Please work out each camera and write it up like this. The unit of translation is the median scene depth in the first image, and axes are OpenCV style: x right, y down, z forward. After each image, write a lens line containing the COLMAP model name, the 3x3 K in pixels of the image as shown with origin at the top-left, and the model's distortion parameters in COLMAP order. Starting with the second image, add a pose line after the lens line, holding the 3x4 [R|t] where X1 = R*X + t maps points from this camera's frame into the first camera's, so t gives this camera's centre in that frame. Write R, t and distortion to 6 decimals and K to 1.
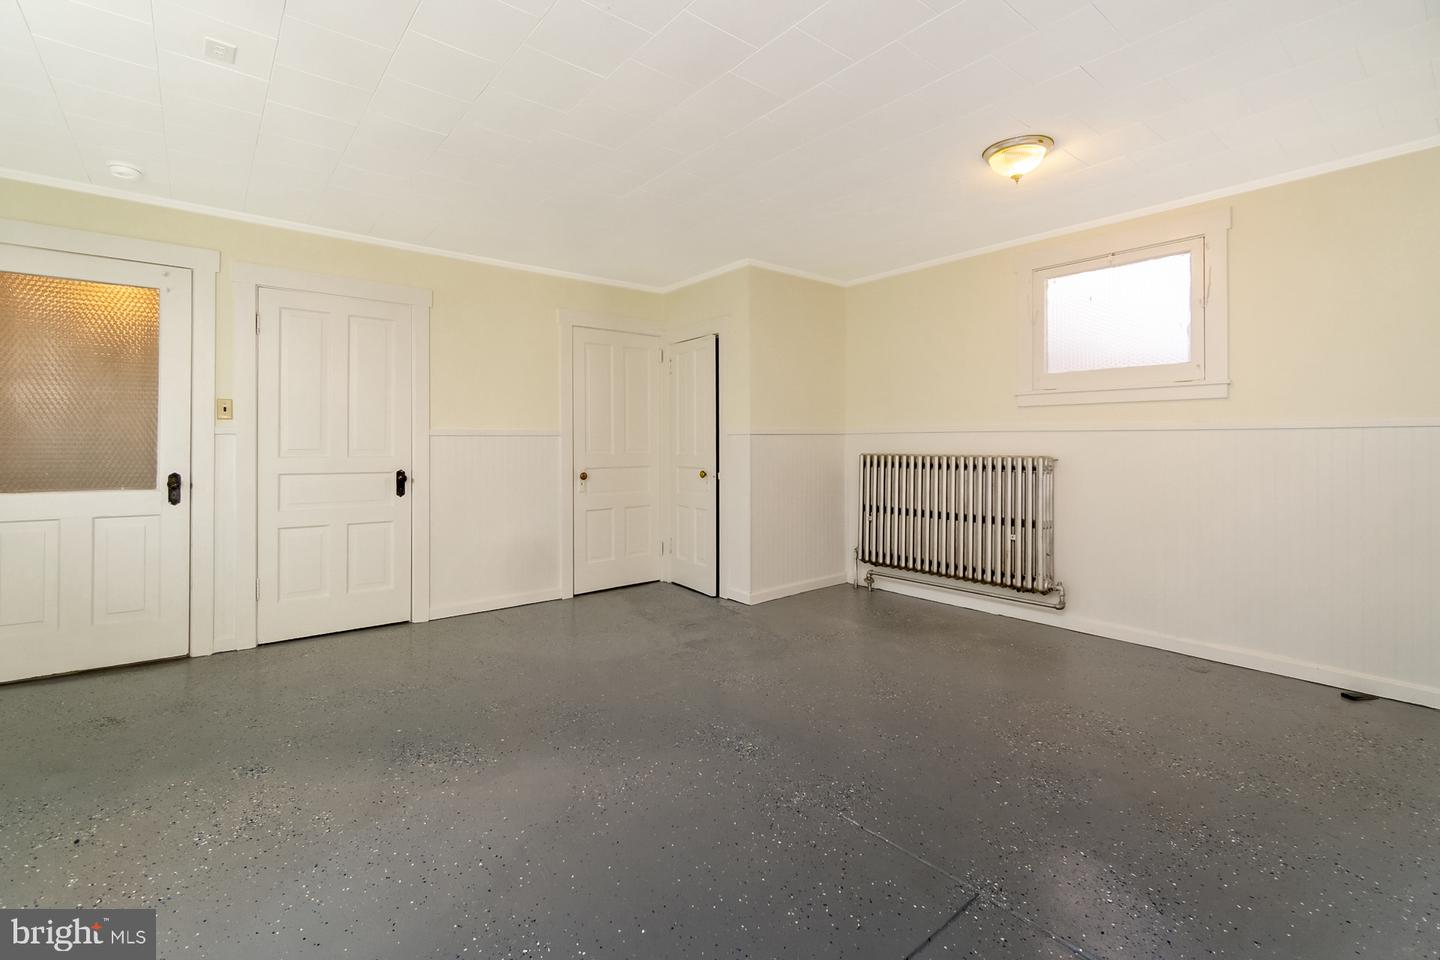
lens RADIAL K [[630.2, 0, 719.0], [0, 630.2, 441.2], [0, 0, 1]] dist [-0.002429, -0.000164]
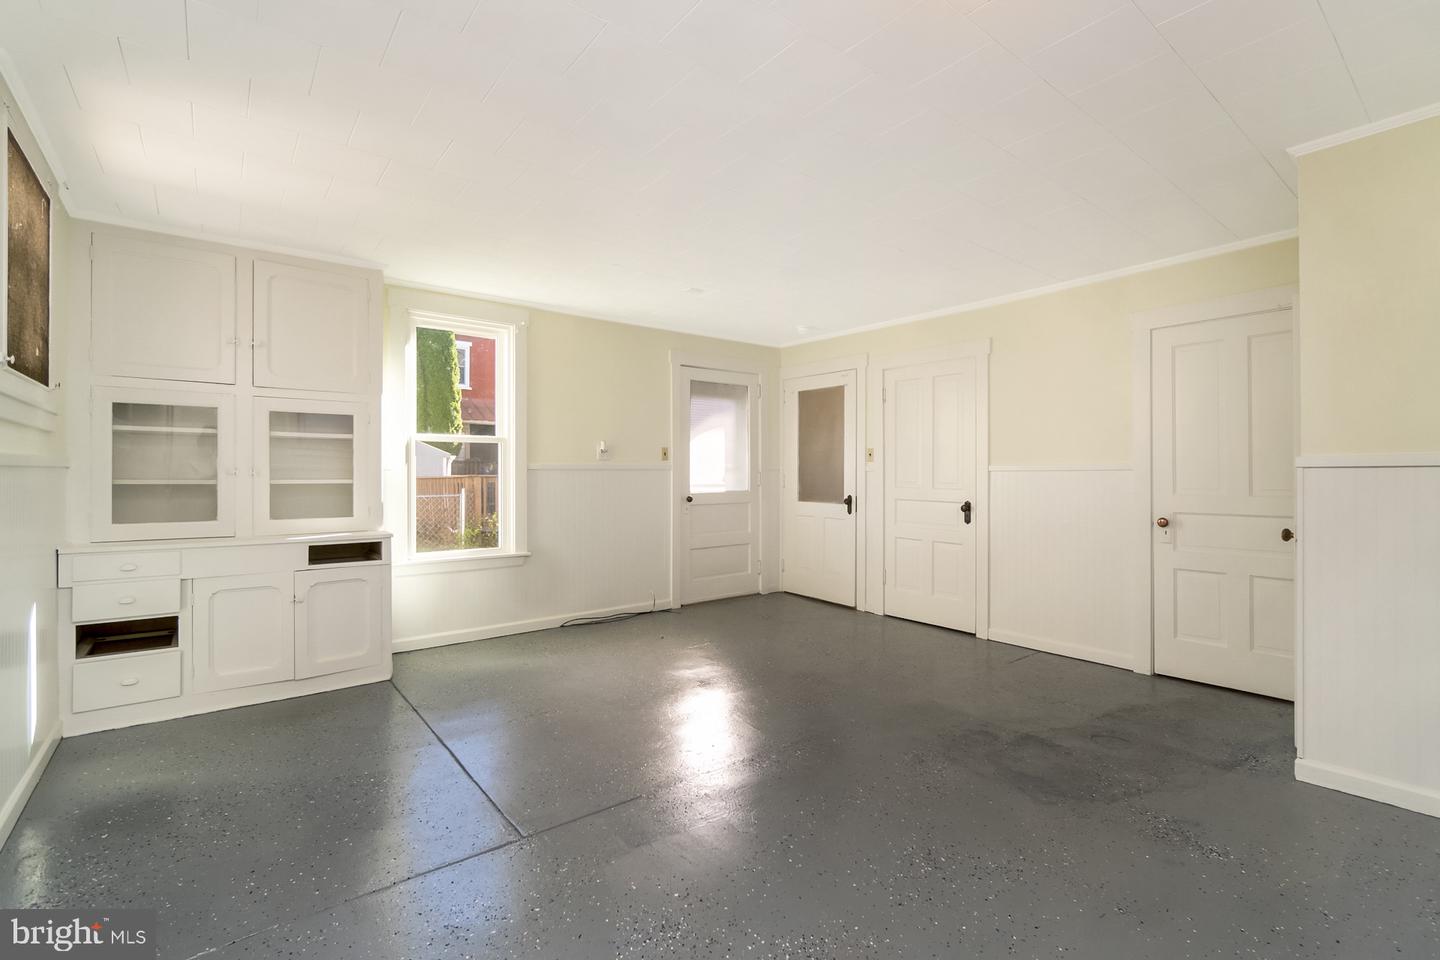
lens RADIAL K [[641.8, 0, 720.0], [0, 641.8, 480.0], [0, 0, 1]] dist [-0.002010, -0.000088]
pose [[-0.018594, 0.012867, -0.999744, 0.773123], [0.001491, 0.999916, 0.012841, -0.009791], [0.999826, -0.001252, -0.018612, 0.647033]]
